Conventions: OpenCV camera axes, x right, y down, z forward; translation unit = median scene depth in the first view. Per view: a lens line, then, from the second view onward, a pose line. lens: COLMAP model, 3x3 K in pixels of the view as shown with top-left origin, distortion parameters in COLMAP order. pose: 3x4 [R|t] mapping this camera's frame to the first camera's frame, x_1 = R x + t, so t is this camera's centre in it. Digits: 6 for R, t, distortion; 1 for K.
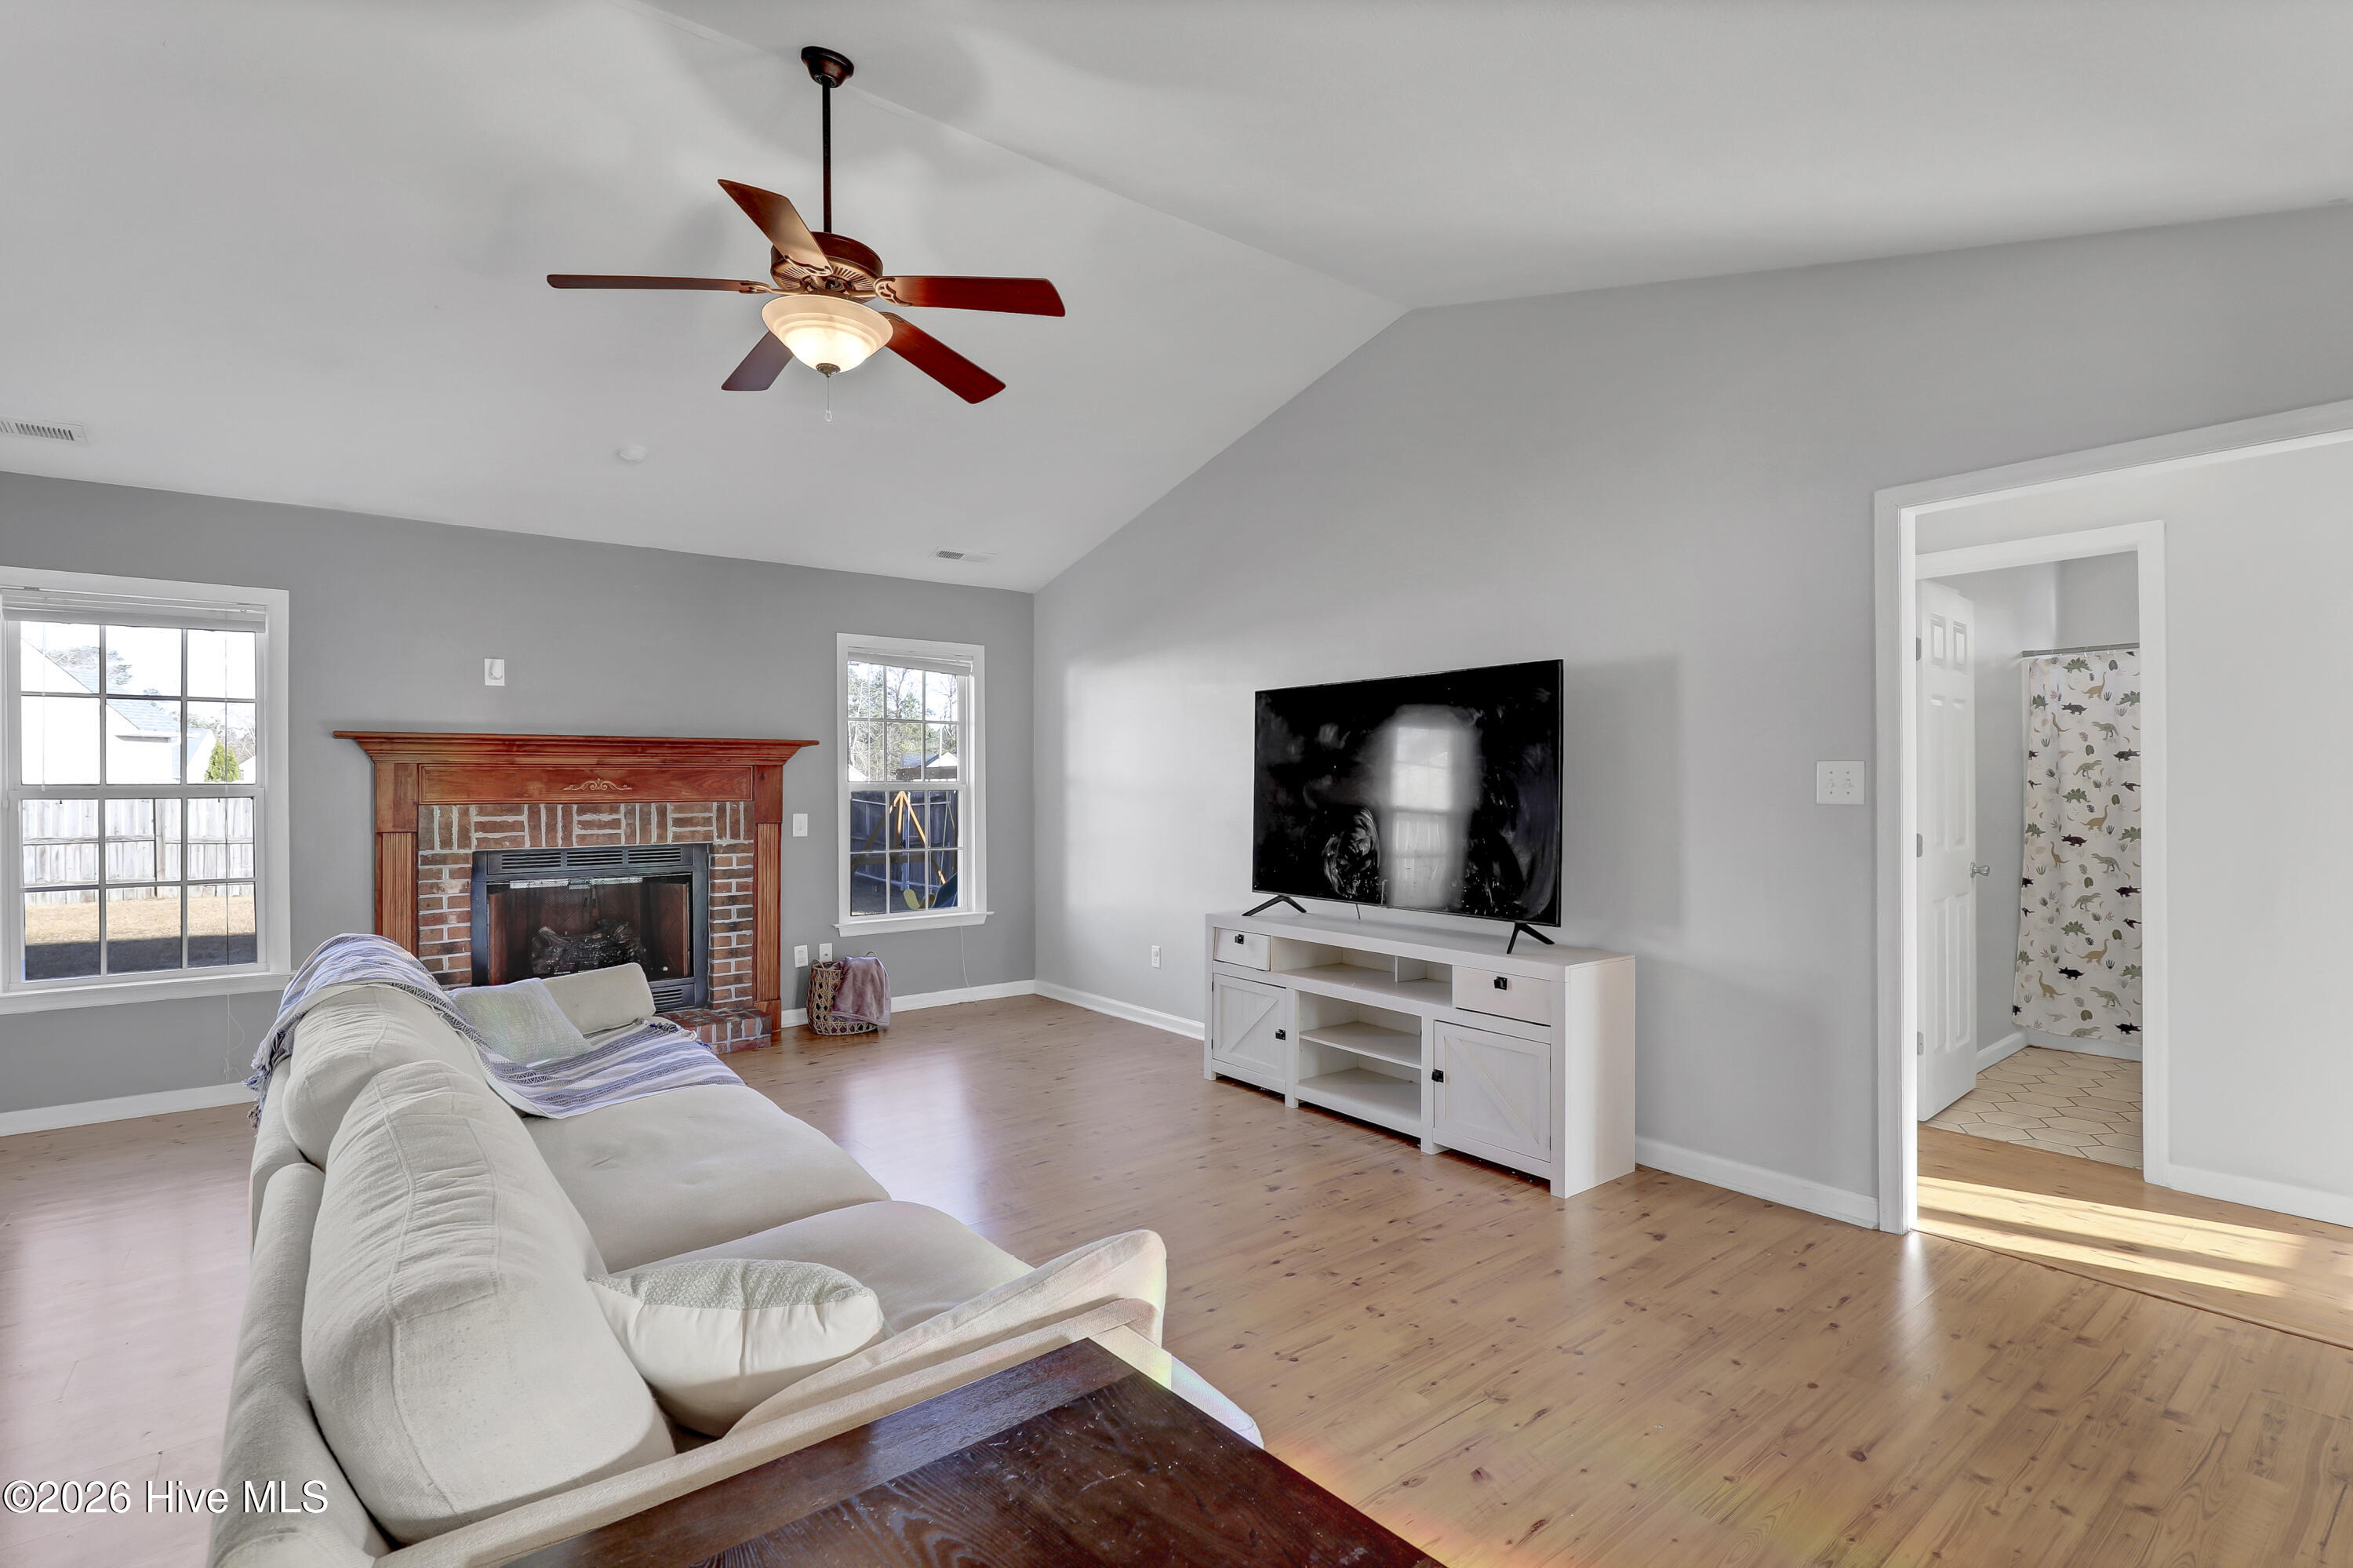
lens RADIAL K [[1090.0, 0, 1225.5], [0, 1090.0, 790.9], [0, 0, 1]] dist [-0.011254, 0.003153]
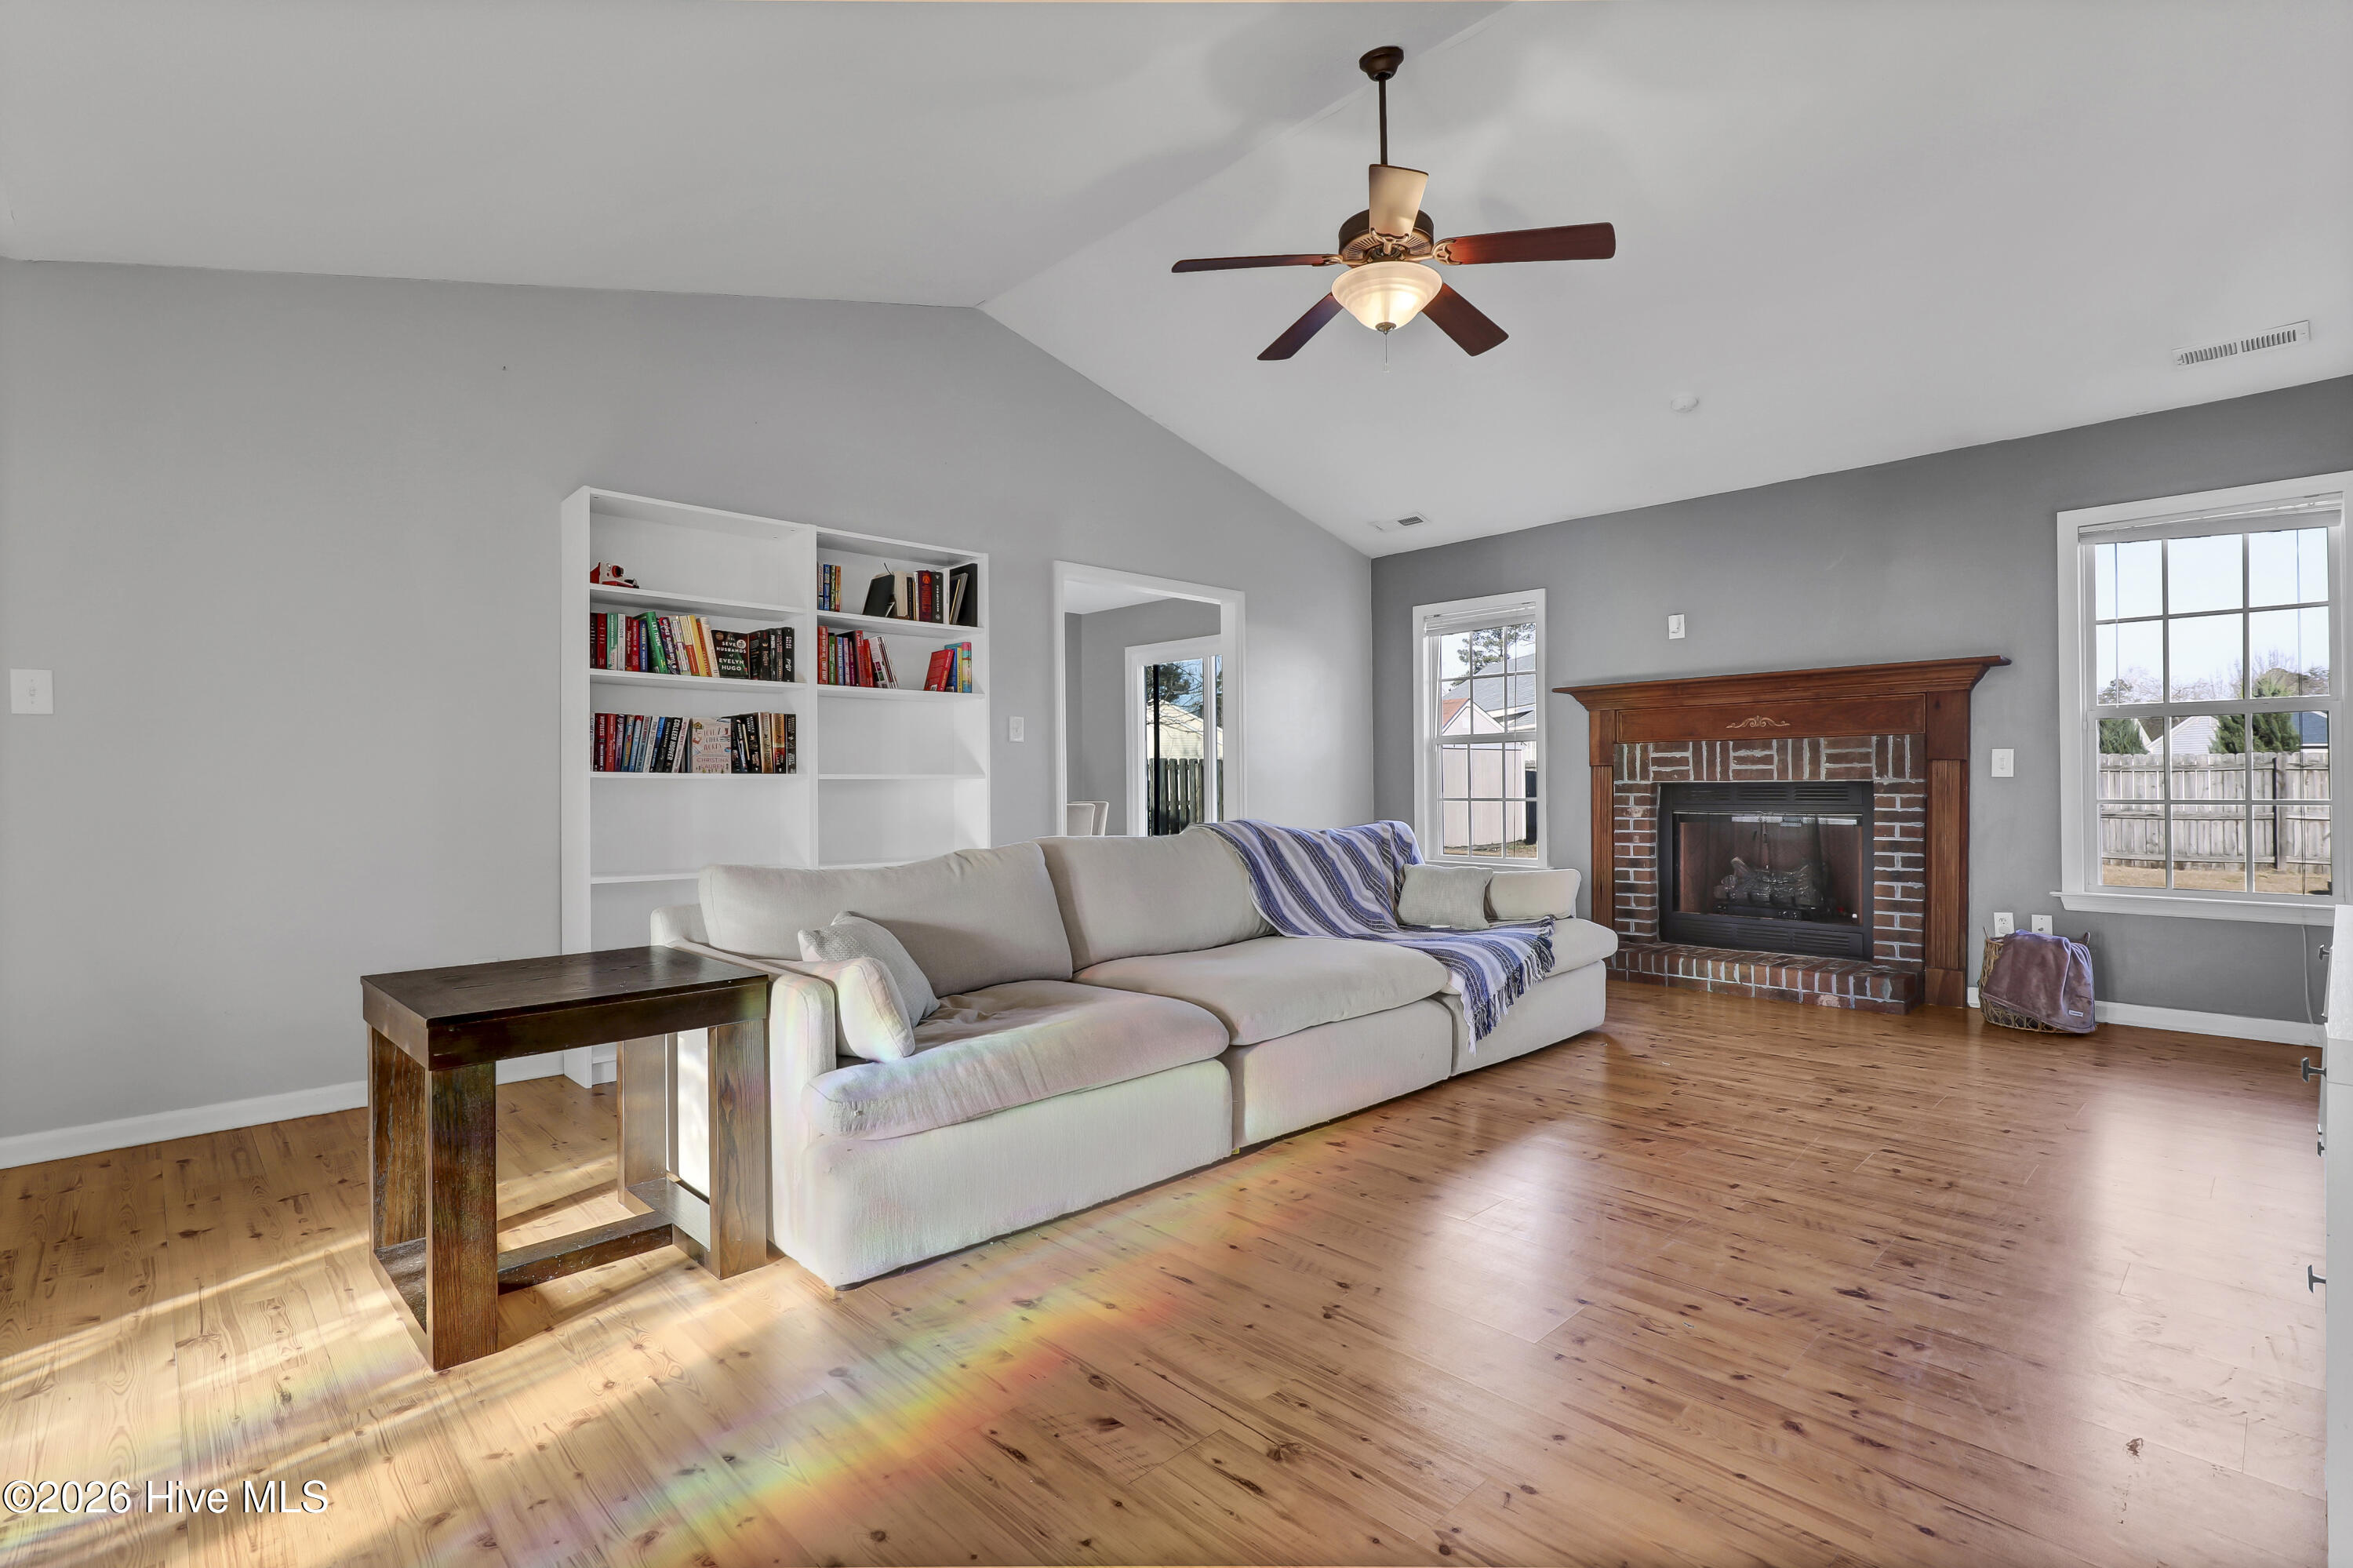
lens RADIAL K [[1090.0, 0, 1175.1], [0, 1090.0, 776.1], [0, 0, 1]] dist [-0.011254, 0.003153]
pose [[0.090515, -0.000306, -0.995895, 0.390112], [0.004883, 0.999988, 0.000136, 0.041903], [0.995883, -0.004875, 0.090515, 0.347522]]
